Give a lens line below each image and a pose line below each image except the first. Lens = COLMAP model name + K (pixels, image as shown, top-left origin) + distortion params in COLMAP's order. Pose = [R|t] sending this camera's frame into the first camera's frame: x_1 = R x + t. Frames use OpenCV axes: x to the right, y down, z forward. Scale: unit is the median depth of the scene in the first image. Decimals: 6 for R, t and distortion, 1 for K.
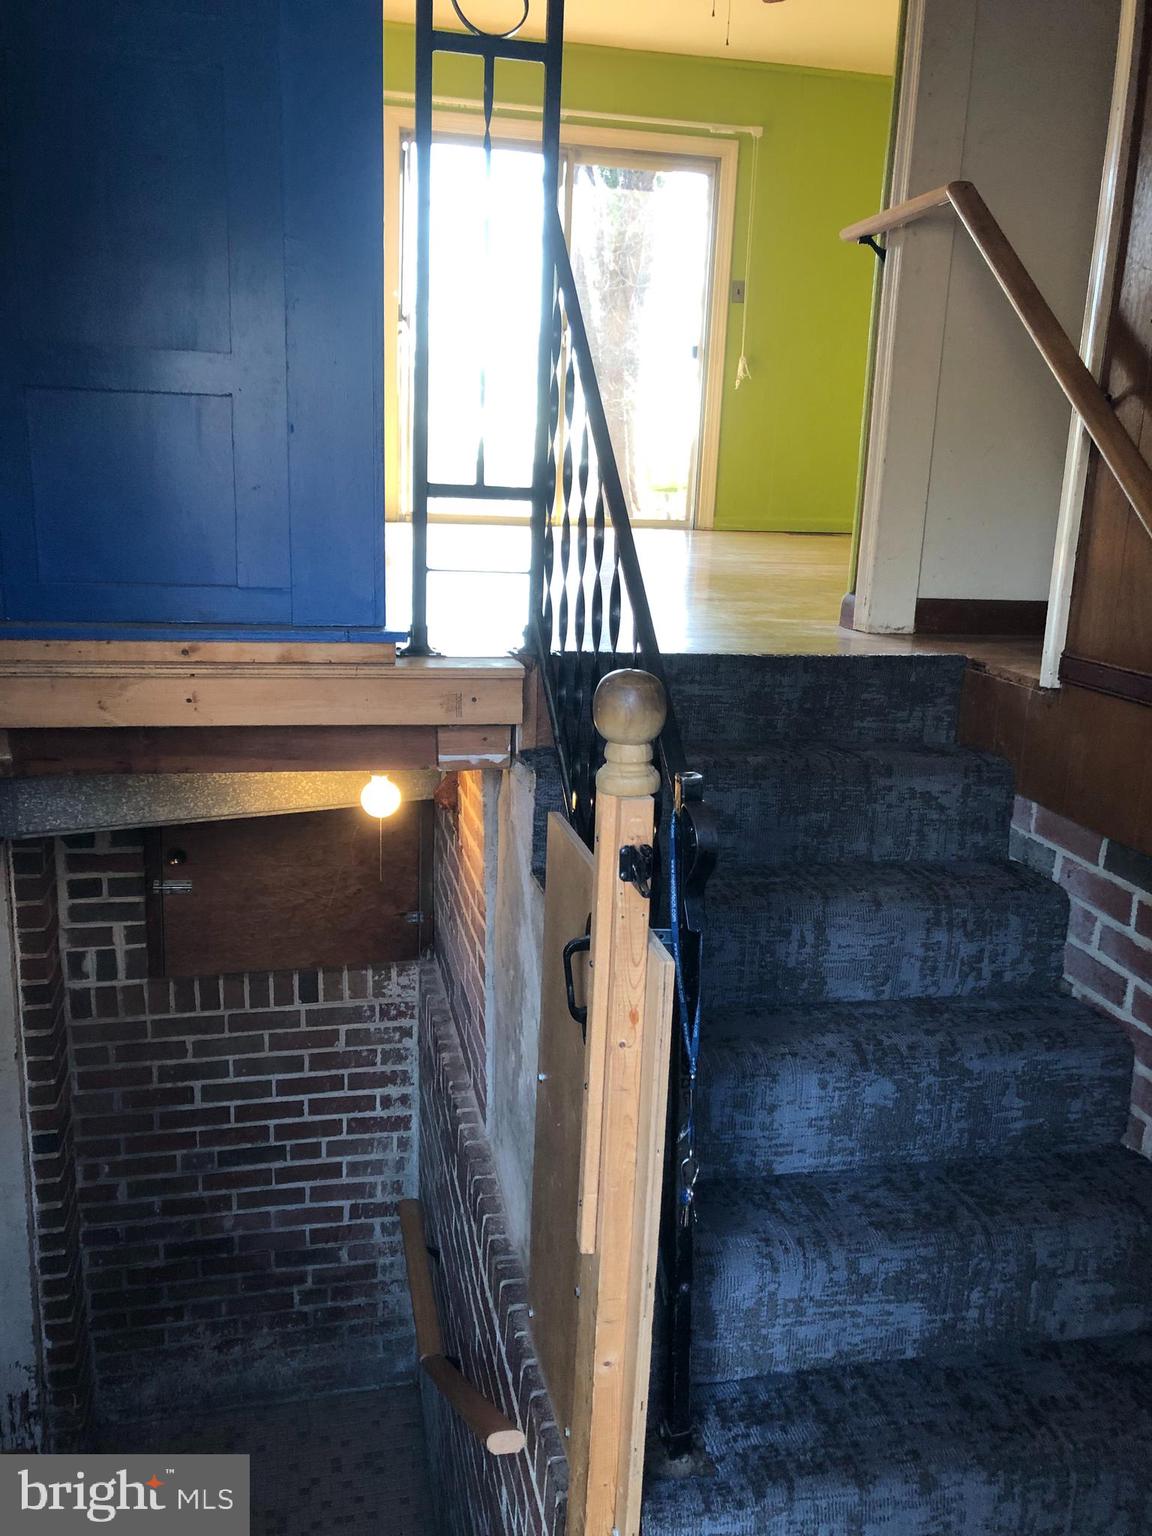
lens RADIAL K [[1232.3, 0, 576.0], [0, 1232.3, 768.0], [0, 0, 1]] dist [-0.042028, -0.003287]
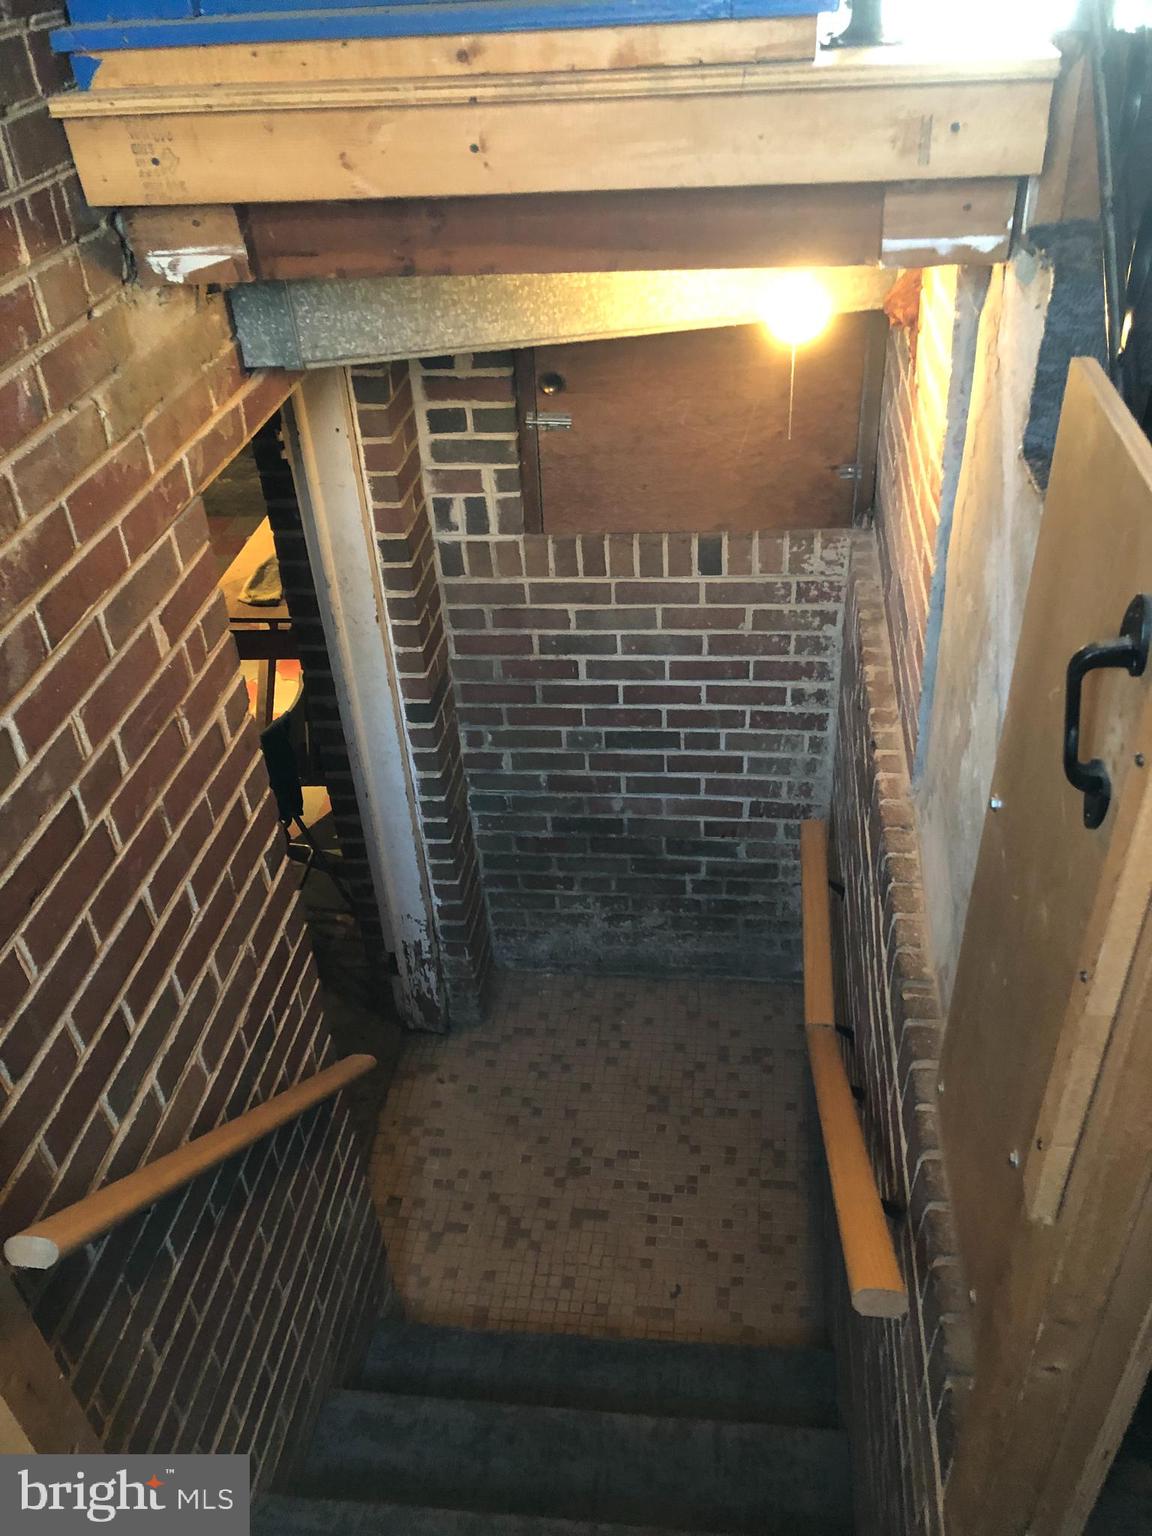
lens RADIAL K [[1253.8, 0, 576.1], [0, 1253.8, 791.9], [0, 0, 1]] dist [0.120034, -0.163575]
pose [[0.936486, 0.129198, -0.326041, -0.009479], [0.009645, 0.919830, 0.392197, -0.005119], [0.350573, -0.370432, 0.860162, 0.196321]]
